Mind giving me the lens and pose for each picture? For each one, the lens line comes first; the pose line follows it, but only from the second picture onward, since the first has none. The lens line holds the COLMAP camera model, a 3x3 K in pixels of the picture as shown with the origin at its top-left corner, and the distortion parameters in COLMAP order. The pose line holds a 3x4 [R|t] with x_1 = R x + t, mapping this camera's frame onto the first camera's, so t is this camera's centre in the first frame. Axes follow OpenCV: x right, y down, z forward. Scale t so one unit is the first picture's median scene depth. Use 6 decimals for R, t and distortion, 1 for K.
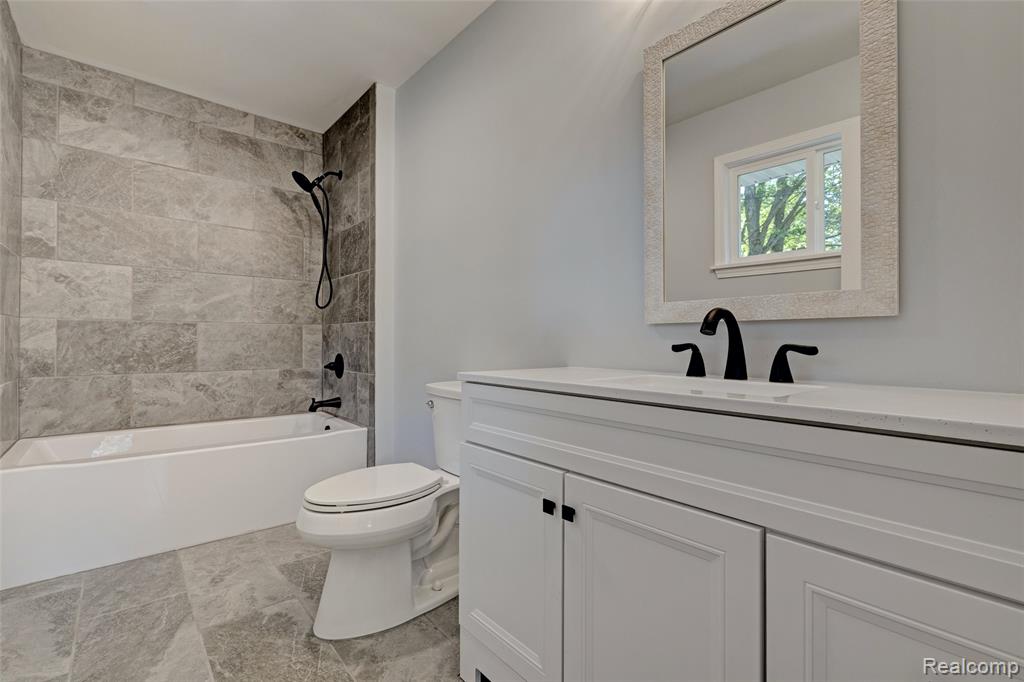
lens RADIAL K [[441.0, 0, 515.6], [0, 441.0, 340.2], [0, 0, 1]] dist [0.001162, -0.000060]
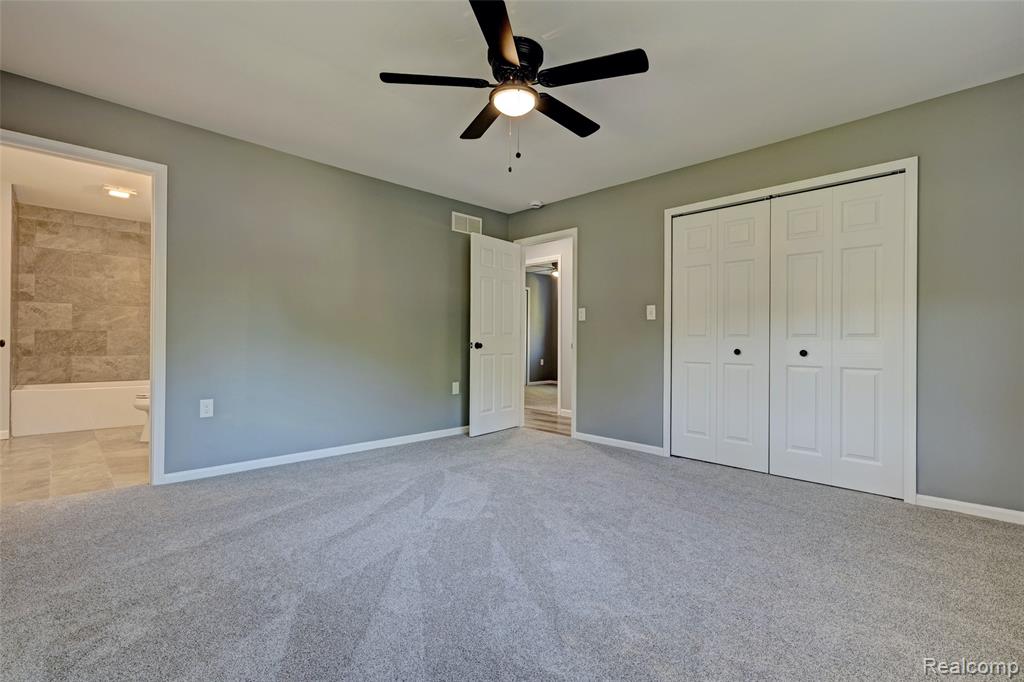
lens RADIAL K [[441.0, 0, 508.4], [0, 441.0, 340.8], [0, 0, 1]] dist [0.001162, -0.000060]
pose [[0.999705, -0.004530, 0.023855, 1.118497], [0.004643, 0.999978, -0.004686, 0.025264], [-0.023833, 0.004796, 0.999704, -1.107997]]
